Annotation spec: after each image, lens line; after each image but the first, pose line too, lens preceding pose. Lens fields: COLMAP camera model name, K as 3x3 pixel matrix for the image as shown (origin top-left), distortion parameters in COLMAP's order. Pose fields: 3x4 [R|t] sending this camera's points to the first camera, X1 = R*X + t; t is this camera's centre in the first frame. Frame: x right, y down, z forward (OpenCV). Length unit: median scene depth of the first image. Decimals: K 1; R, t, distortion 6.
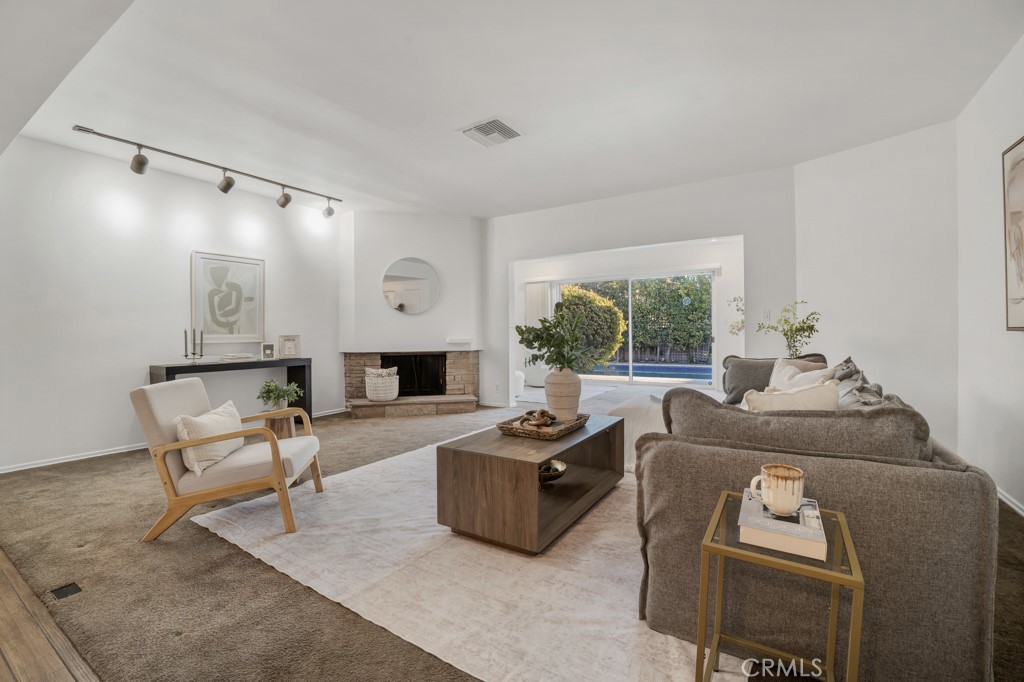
lens RADIAL K [[441.0, 0, 511.3], [0, 441.0, 337.0], [0, 0, 1]] dist [-0.040794, 0.000097]
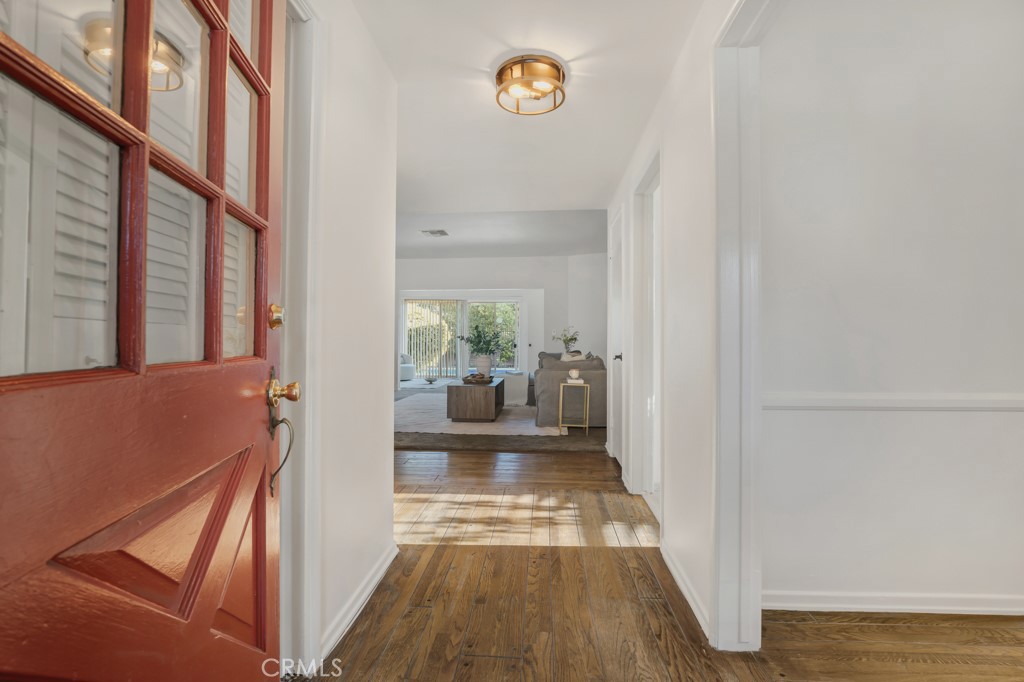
lens RADIAL K [[475.8, 0, 512.0], [0, 475.8, 341.0], [0, 0, 1]] dist [-0.000151, -0.000006]
pose [[0.880009, 0.012875, 0.474783, -0.263963], [-0.006609, 0.999868, -0.014864, 0.010084], [-0.474912, 0.009943, 0.879977, -0.349027]]
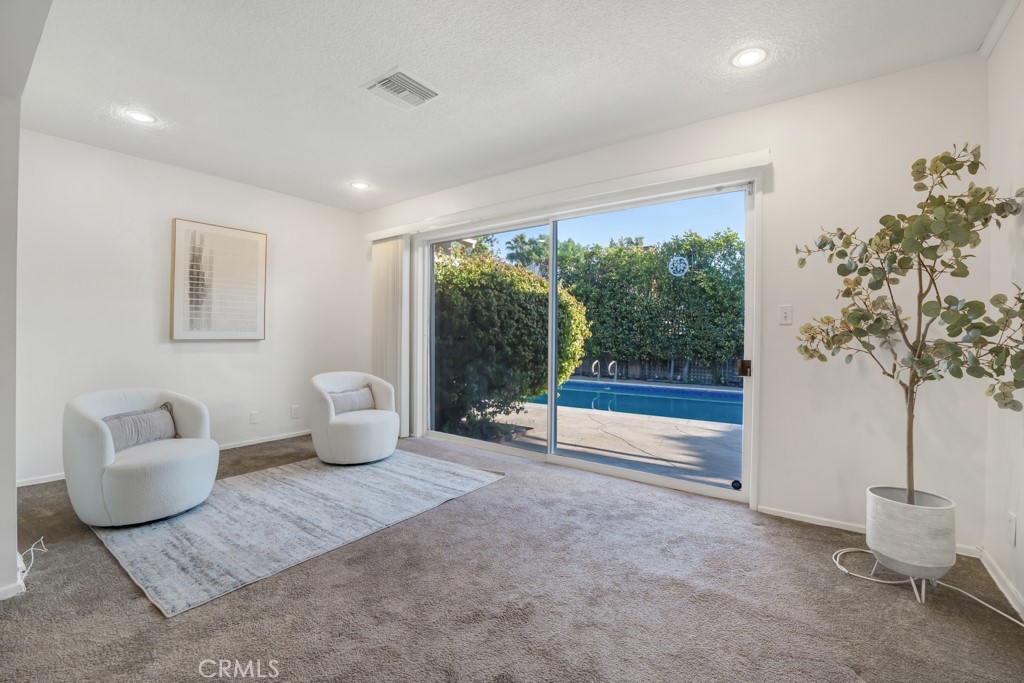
lens RADIAL K [[441.0, 0, 511.3], [0, 441.0, 337.5], [0, 0, 1]] dist [-0.040794, 0.000097]
pose [[0.997350, 0.020042, -0.069935, 0.219600], [-0.020508, 0.999772, -0.005961, -0.011209], [0.069800, 0.007380, 0.997534, 0.471287]]
